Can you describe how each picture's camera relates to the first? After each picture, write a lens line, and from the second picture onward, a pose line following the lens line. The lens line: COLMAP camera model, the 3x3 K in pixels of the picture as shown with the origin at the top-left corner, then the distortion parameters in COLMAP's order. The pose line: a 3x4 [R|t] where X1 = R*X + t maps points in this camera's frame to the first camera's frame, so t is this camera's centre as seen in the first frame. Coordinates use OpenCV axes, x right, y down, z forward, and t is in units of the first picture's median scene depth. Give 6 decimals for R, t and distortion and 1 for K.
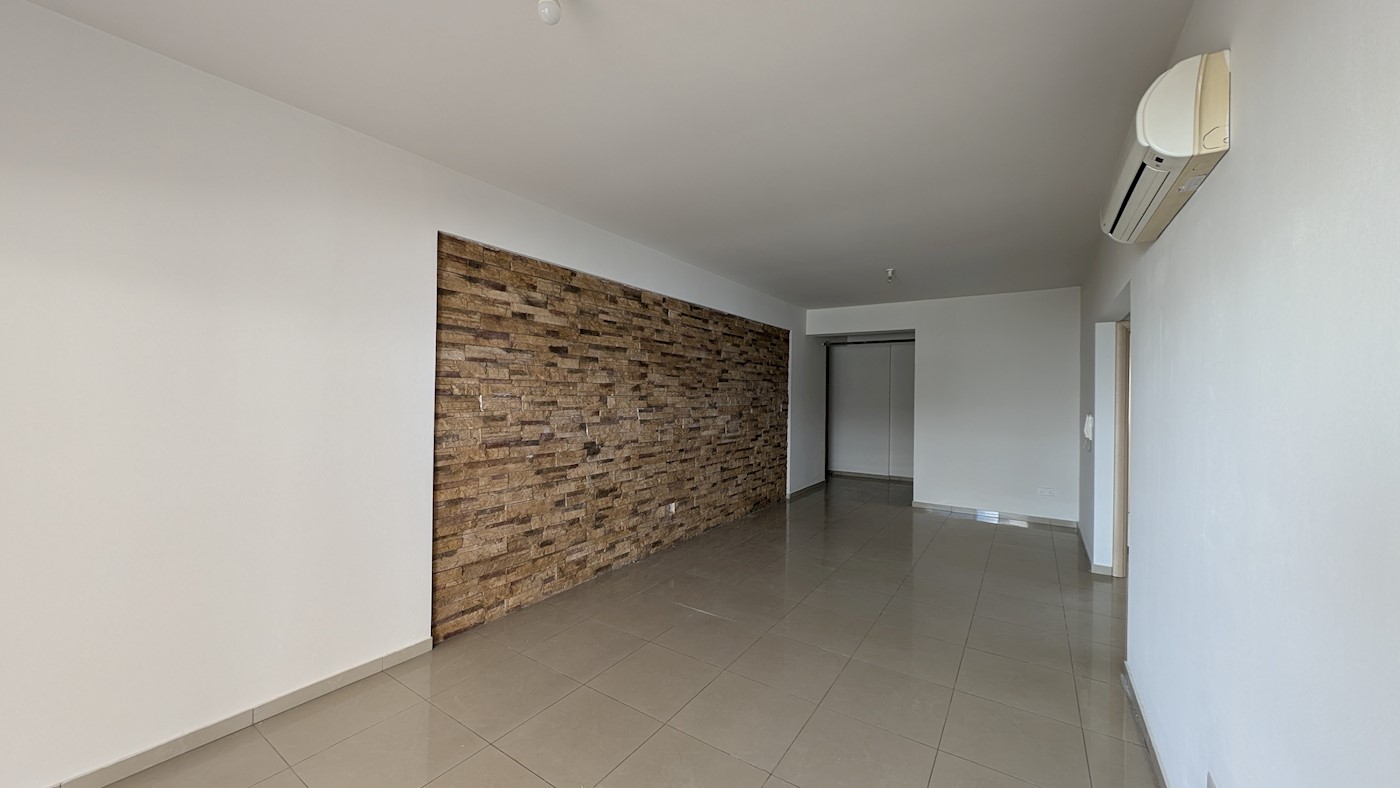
lens RADIAL K [[516.1, 0, 700.0], [0, 516.1, 394.0], [0, 0, 1]] dist [0.014677, -0.007712]
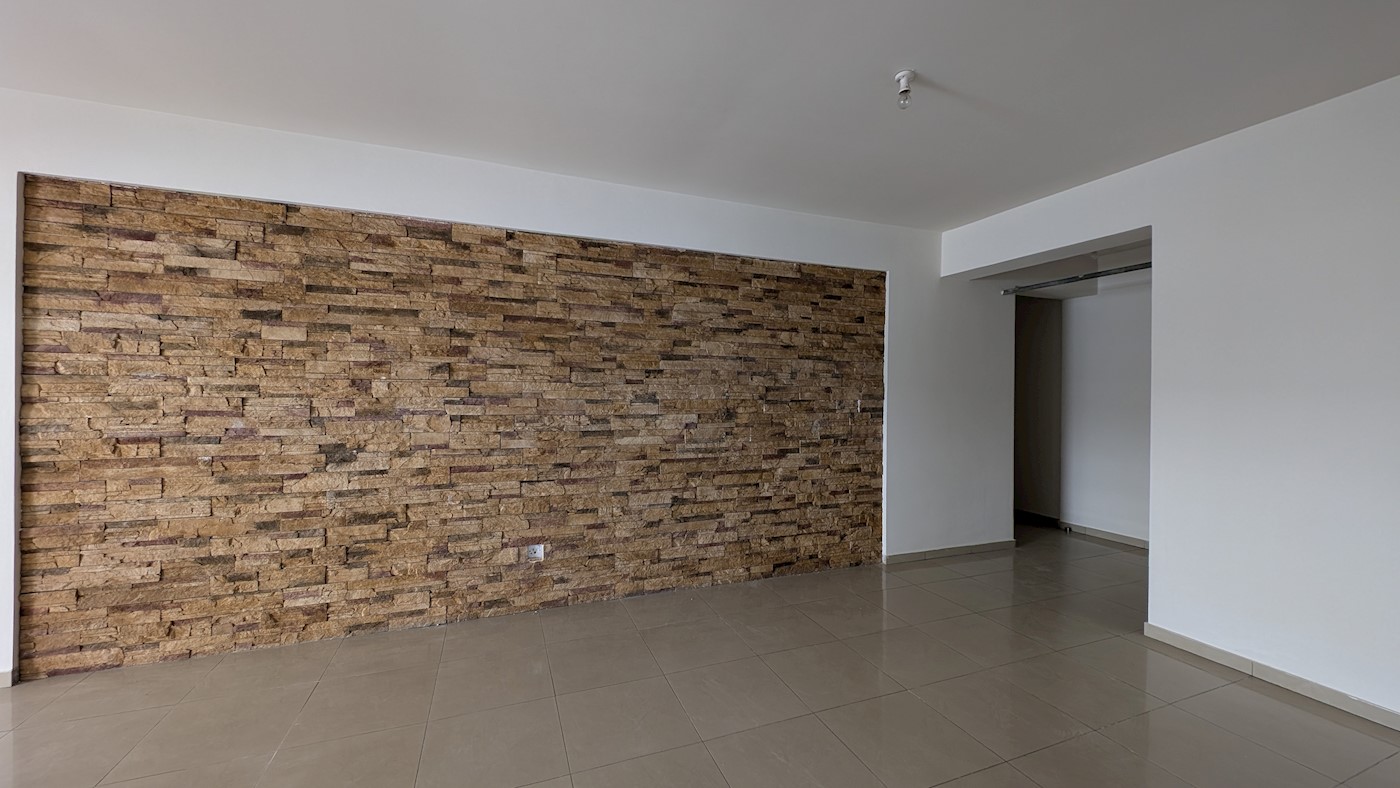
lens RADIAL K [[493.3, 0, 701.2], [0, 493.3, 392.8], [0, 0, 1]] dist [0.013001, -0.006602]
pose [[0.795417, -0.004832, -0.606043, 0.526002], [0.000639, 0.999974, -0.007135, 0.024492], [0.606062, 0.005288, 0.795400, 0.668148]]
